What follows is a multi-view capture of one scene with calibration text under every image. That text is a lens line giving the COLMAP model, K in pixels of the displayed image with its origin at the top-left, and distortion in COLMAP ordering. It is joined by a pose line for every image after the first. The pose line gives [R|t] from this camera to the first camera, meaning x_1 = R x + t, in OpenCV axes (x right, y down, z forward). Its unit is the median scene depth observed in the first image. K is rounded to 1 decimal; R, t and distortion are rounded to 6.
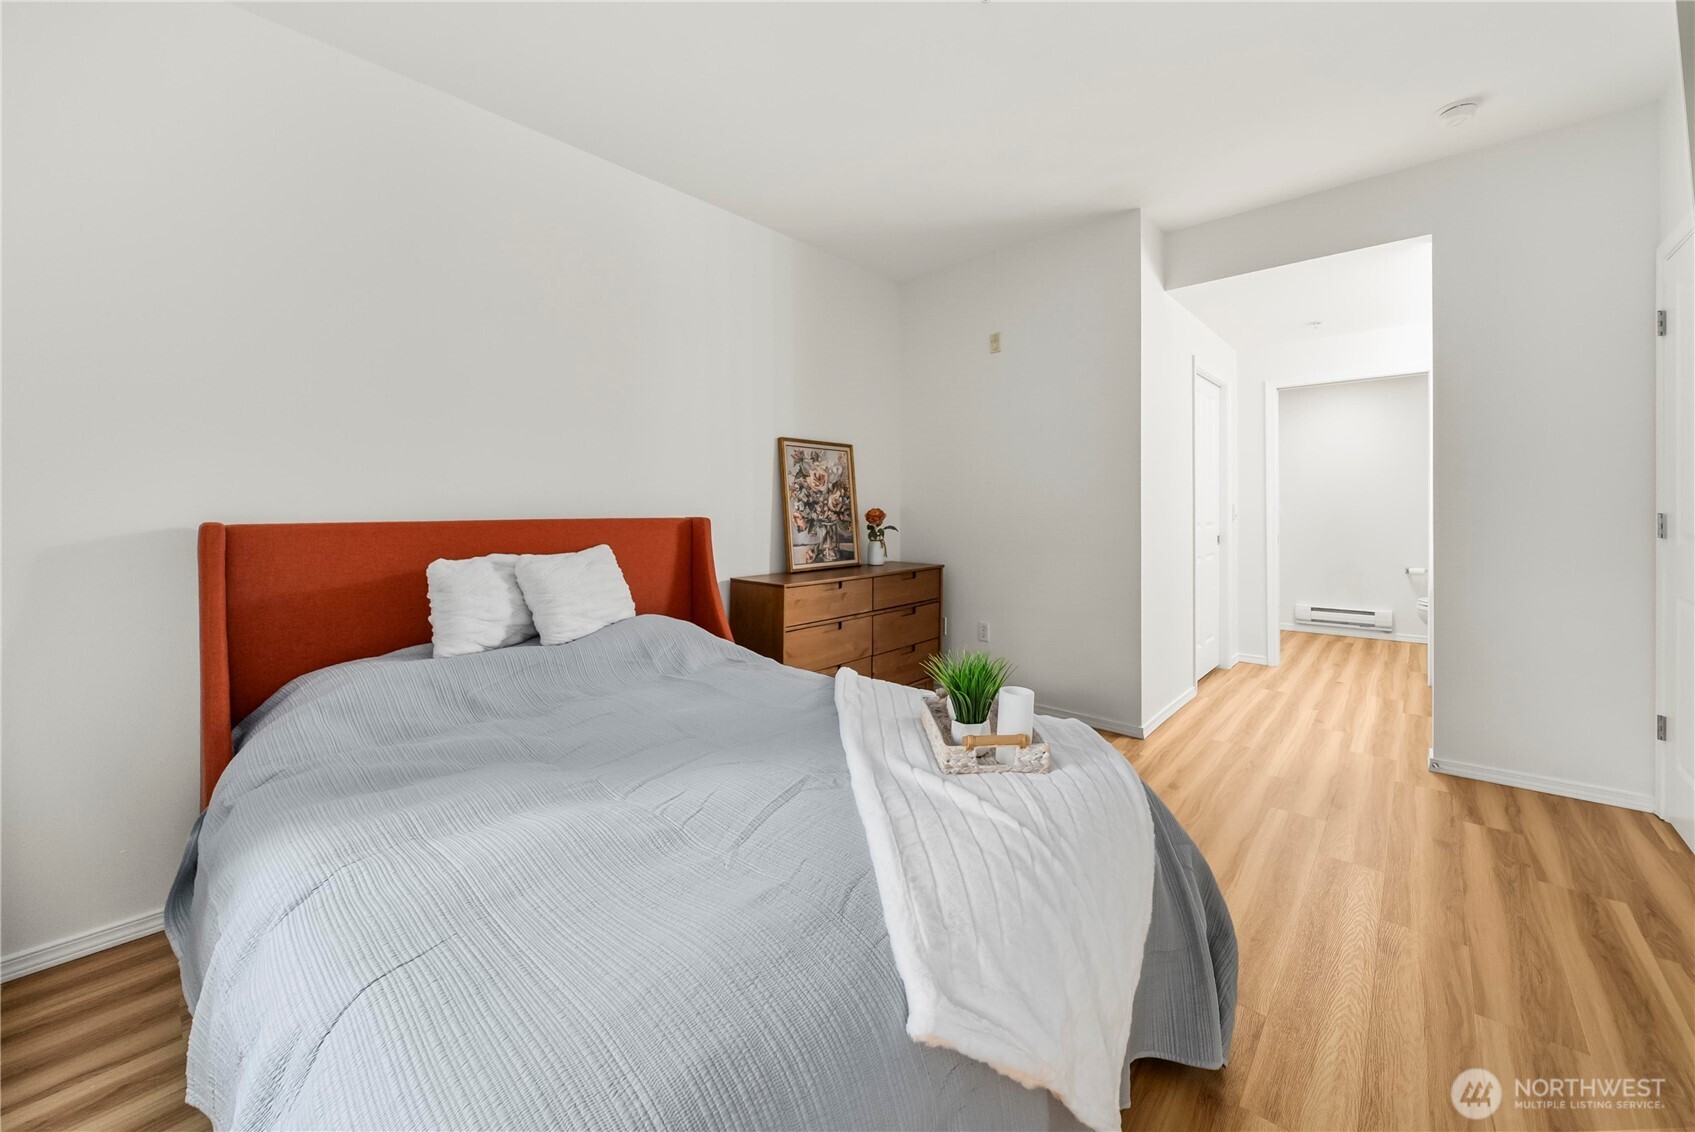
lens RADIAL K [[644.3, 0, 843.1], [0, 644.3, 516.6], [0, 0, 1]] dist [-0.001745, -0.000332]
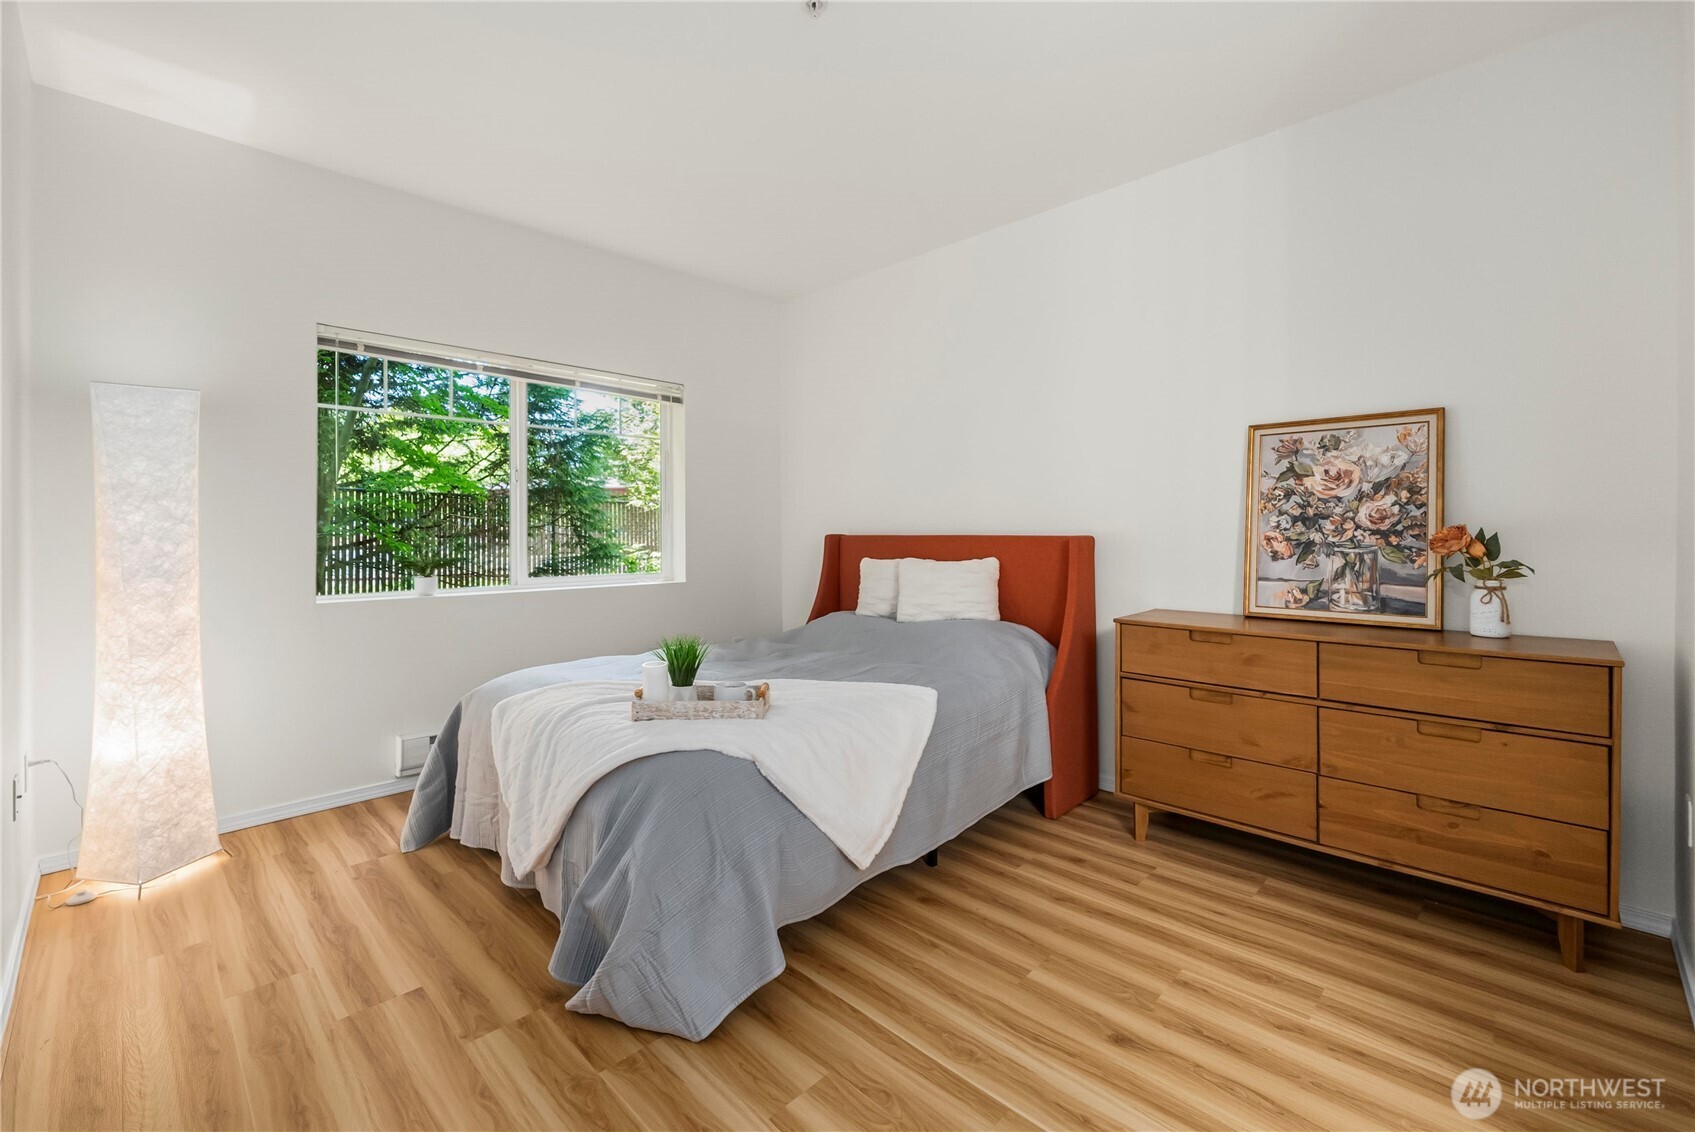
lens RADIAL K [[713.1, 0, 847.2], [0, 713.1, 531.3], [0, 0, 1]] dist [0.001004, 0.000325]
pose [[-0.027780, 0.004566, -0.999604, 0.672347], [-0.009702, 0.999941, 0.004837, -0.005522], [0.999567, 0.009833, -0.027734, 0.549966]]
